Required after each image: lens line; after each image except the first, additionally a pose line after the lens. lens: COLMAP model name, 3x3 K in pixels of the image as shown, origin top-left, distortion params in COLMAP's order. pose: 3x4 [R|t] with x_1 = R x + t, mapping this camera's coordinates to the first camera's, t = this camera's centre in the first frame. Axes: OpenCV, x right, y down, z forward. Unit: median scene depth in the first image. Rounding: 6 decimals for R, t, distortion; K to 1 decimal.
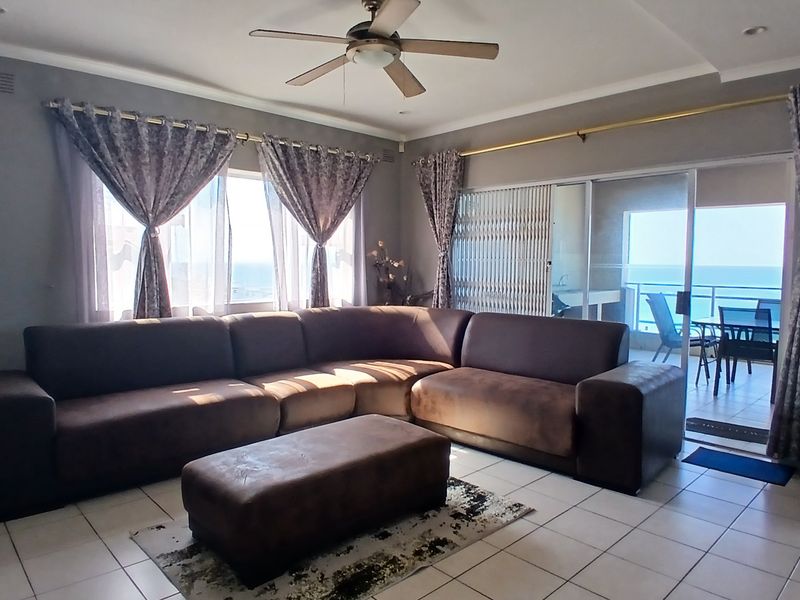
lens RADIAL K [[537.4, 0, 400.0], [0, 537.4, 300.0], [0, 0, 1]] dist [0.001725, -0.003712]
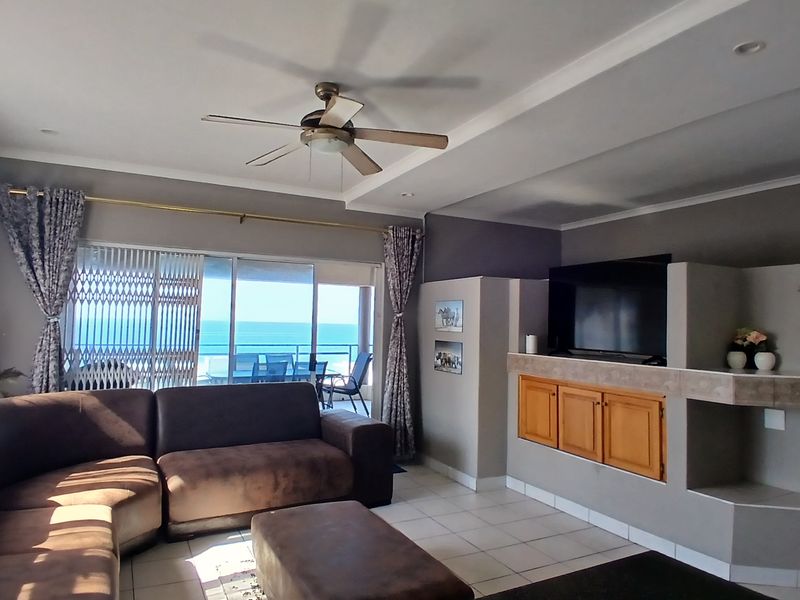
lens RADIAL K [[537.4, 0, 400.0], [0, 537.4, 300.0], [0, 0, 1]] dist [0.001725, -0.003712]
pose [[0.287518, 0.037815, 0.957029, -0.574832], [0.045601, 0.997547, -0.053116, -0.055140], [-0.956689, 0.058913, 0.285088, 0.345577]]
